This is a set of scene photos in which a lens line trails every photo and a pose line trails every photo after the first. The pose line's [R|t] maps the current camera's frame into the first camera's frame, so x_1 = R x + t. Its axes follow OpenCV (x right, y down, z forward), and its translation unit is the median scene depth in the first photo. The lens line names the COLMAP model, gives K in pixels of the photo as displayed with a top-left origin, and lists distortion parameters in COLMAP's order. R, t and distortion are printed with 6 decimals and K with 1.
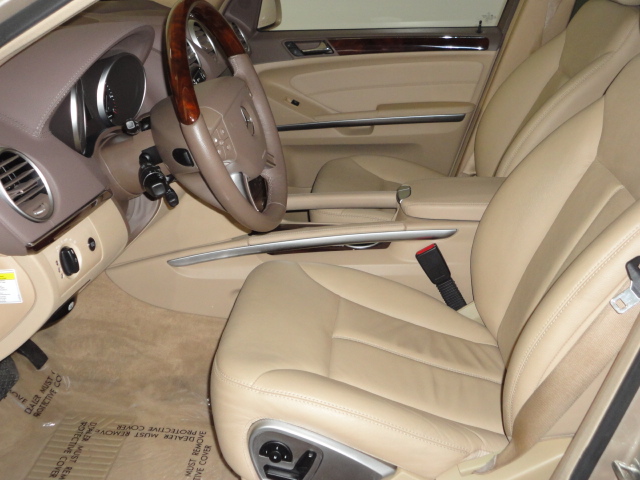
lens RADIAL K [[671.1, 0, 281.3], [0, 671.1, 240.1], [0, 0, 1]] dist [0.004267, -0.170992]
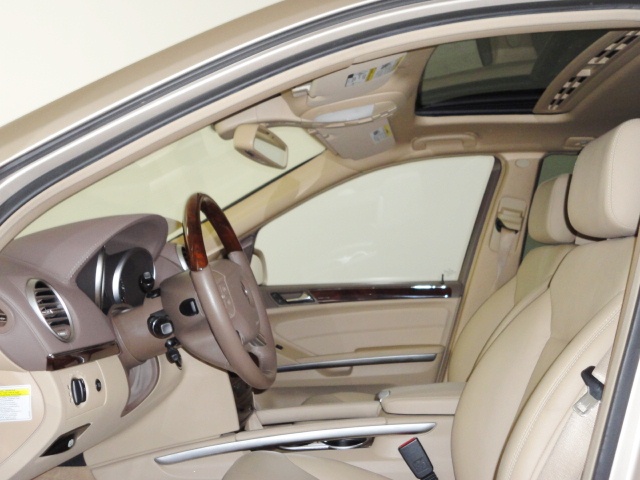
lens RADIAL K [[671.1, 0, 281.3], [0, 671.1, 240.1], [0, 0, 1]] dist [0.004267, -0.170992]
pose [[0.999337, 0.021832, 0.029133, -0.016747], [-0.006342, 0.892398, -0.451204, 0.198721], [-0.035849, 0.450721, 0.891945, -0.057658]]
